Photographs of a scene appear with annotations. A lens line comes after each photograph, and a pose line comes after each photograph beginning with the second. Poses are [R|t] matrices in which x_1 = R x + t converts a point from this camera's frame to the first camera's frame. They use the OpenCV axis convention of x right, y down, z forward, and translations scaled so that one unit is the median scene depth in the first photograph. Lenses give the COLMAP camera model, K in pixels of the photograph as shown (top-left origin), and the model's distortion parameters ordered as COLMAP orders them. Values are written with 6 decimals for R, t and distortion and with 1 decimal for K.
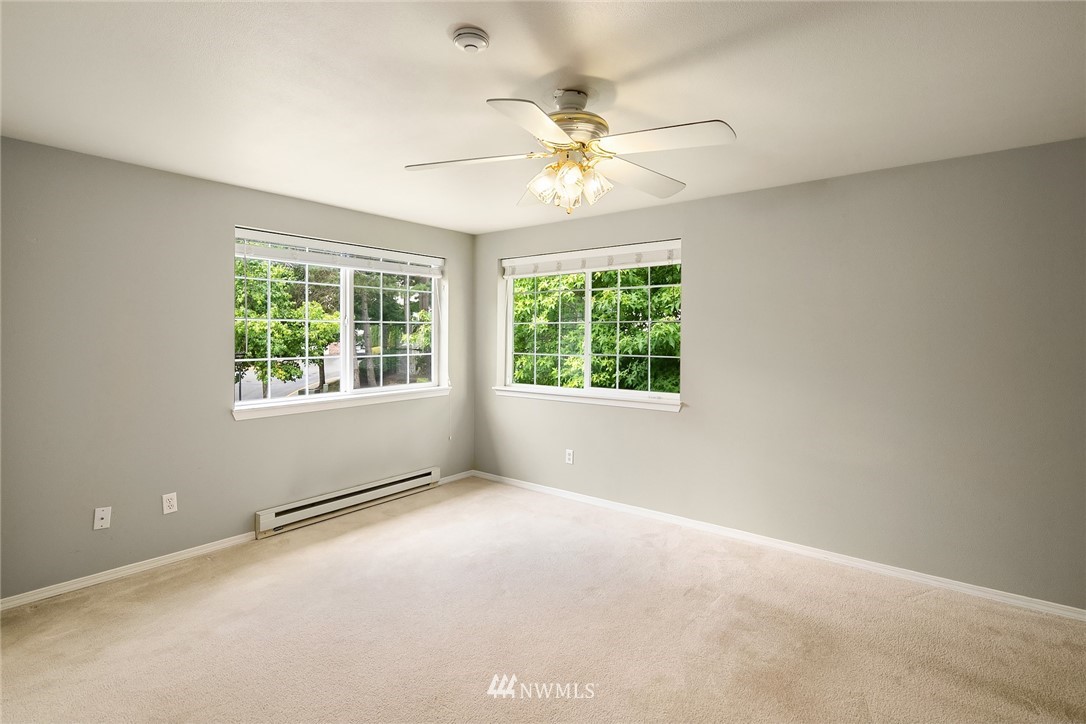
lens RADIAL K [[539.9, 0, 540.9], [0, 539.9, 350.5], [0, 0, 1]] dist [0.019303, -0.000037]
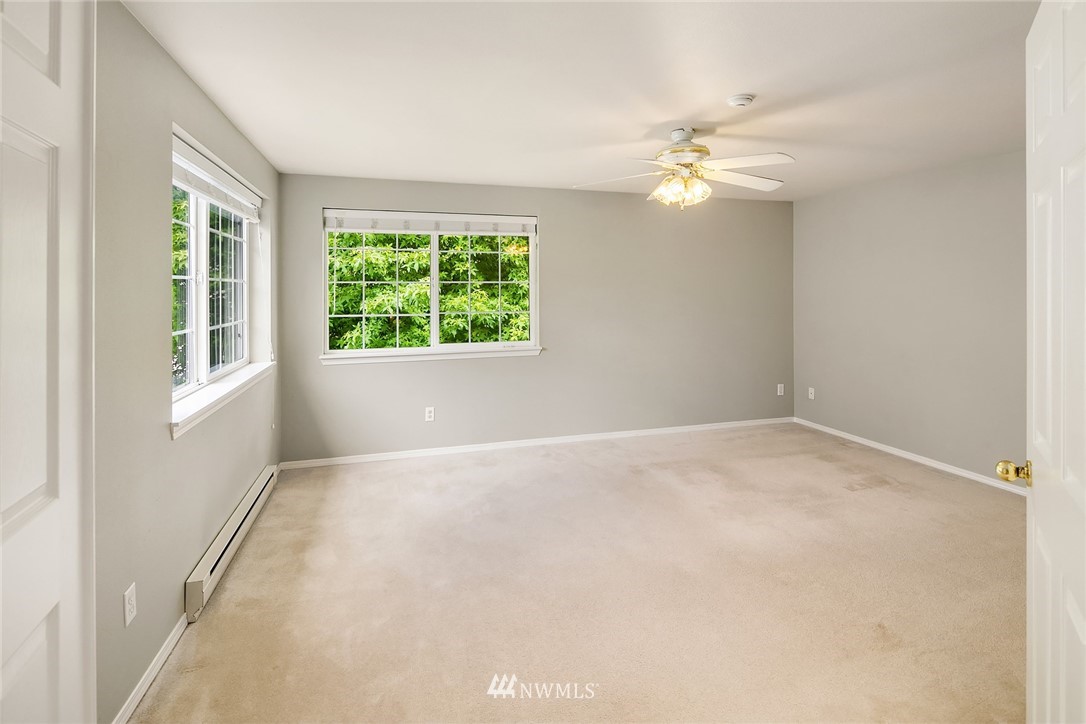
lens RADIAL K [[526.6, 0, 546.9], [0, 526.6, 309.5], [0, 0, 1]] dist [0.001899, -0.005647]
pose [[0.565989, -0.028404, 0.823924, -0.633680], [0.031622, 0.999419, 0.012731, -0.006286], [-0.823806, 0.018849, 0.566558, 0.253471]]
